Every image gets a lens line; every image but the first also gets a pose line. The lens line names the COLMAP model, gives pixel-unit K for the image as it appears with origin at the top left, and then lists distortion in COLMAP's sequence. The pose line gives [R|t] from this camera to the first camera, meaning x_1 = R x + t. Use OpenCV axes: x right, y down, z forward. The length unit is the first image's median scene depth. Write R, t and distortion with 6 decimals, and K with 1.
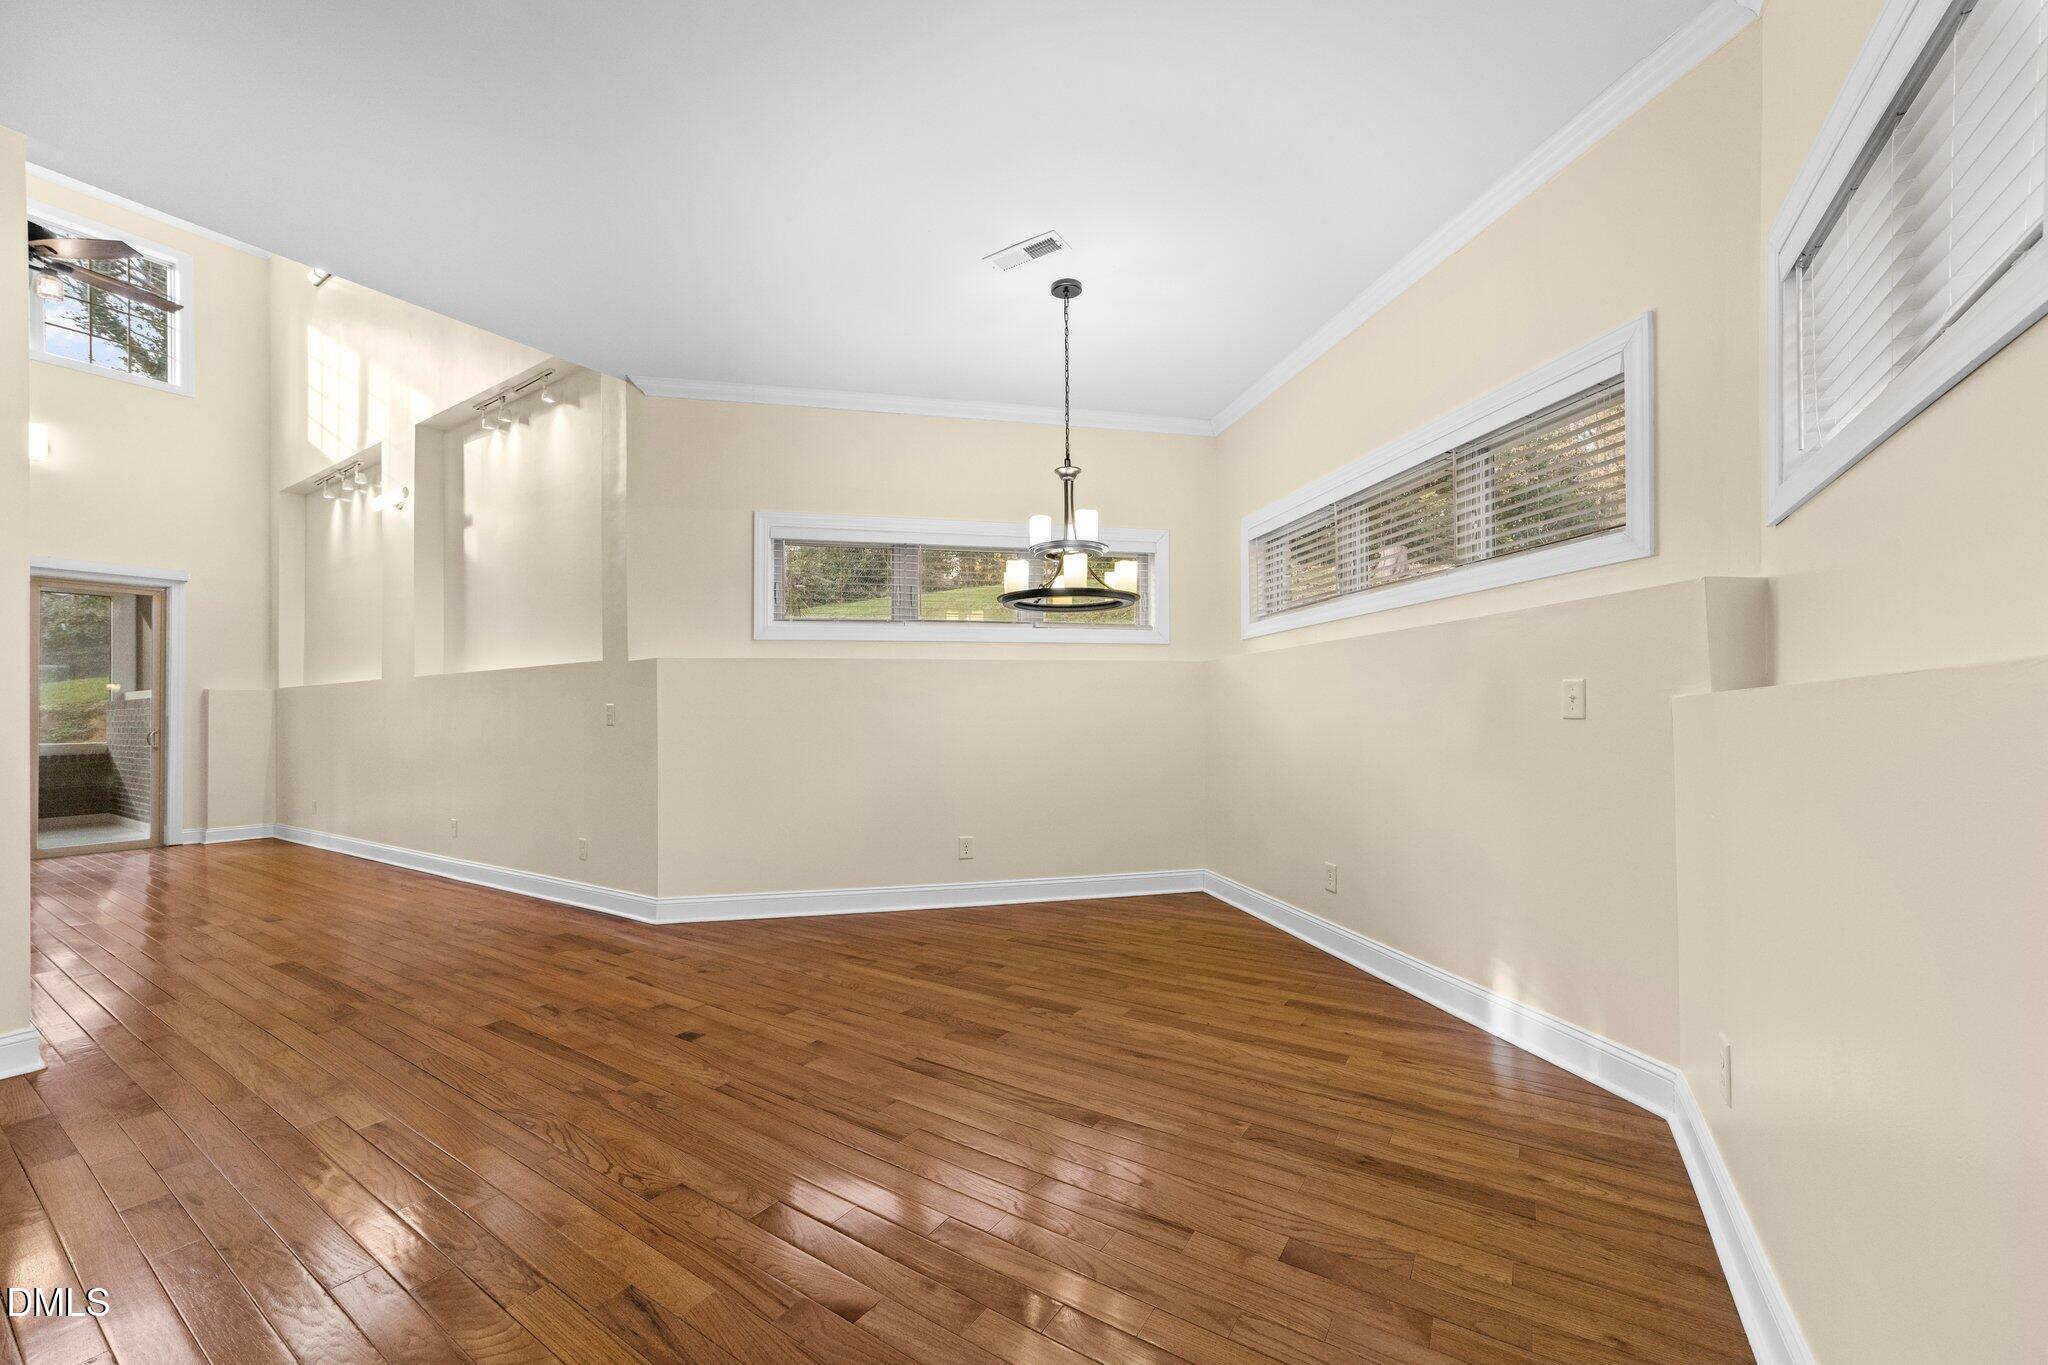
lens RADIAL K [[777.7, 0, 1003.3], [0, 777.7, 700.7], [0, 0, 1]] dist [-0.009889, 0.006019]
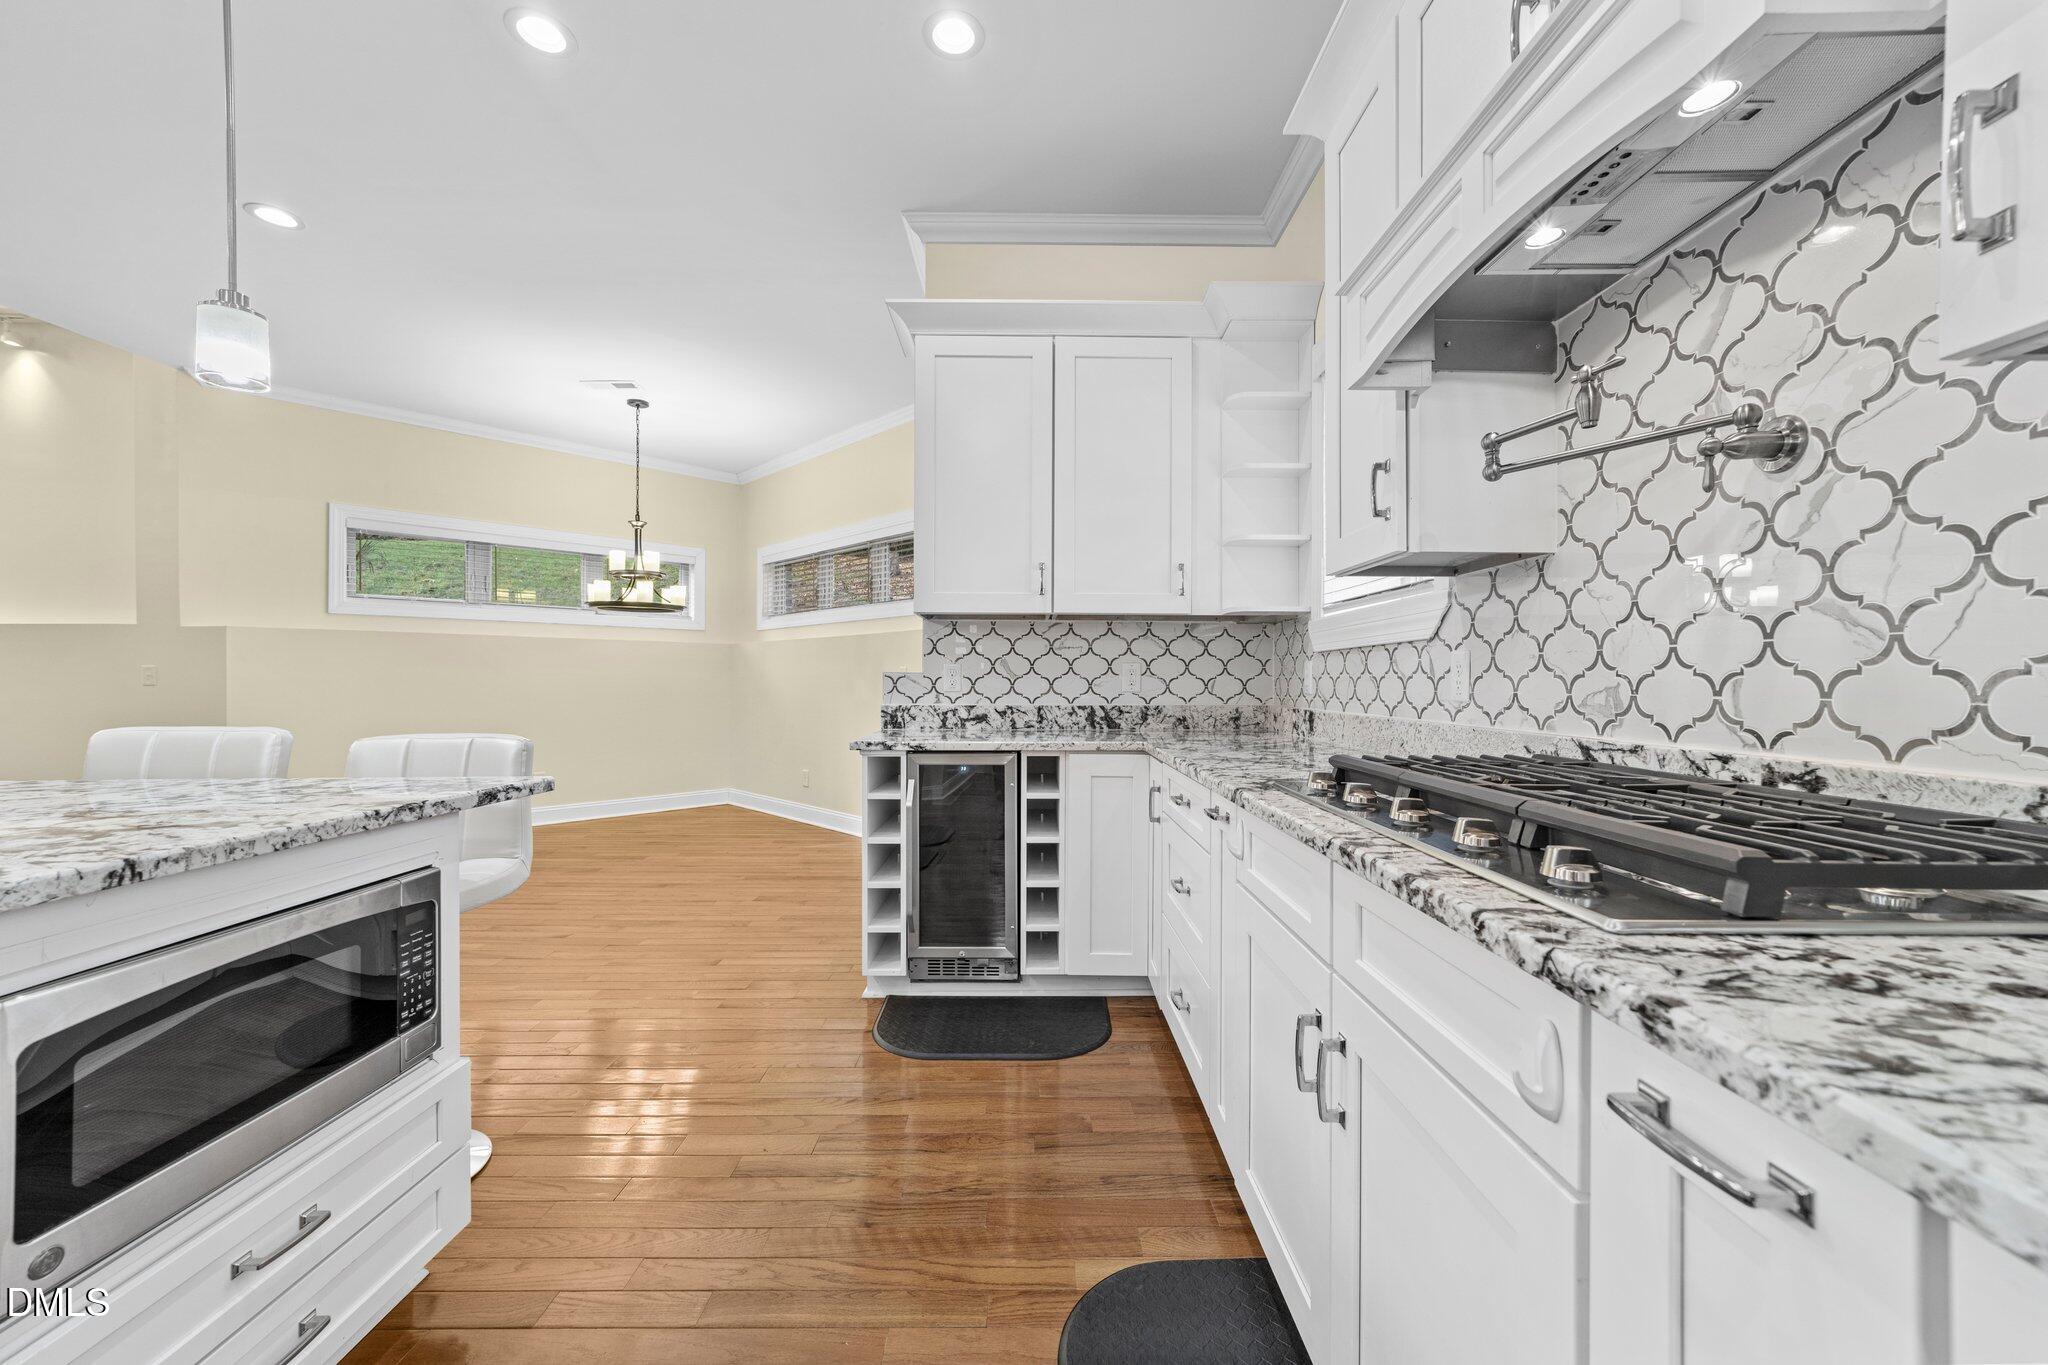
lens RADIAL K [[777.7, 0, 1003.3], [0, 777.7, 700.7], [0, 0, 1]] dist [-0.009889, 0.006019]
pose [[0.834540, 0.003191, 0.550938, -0.121897], [-0.022651, 0.999337, 0.028521, -0.004735], [-0.550481, -0.036281, 0.834059, -0.533941]]
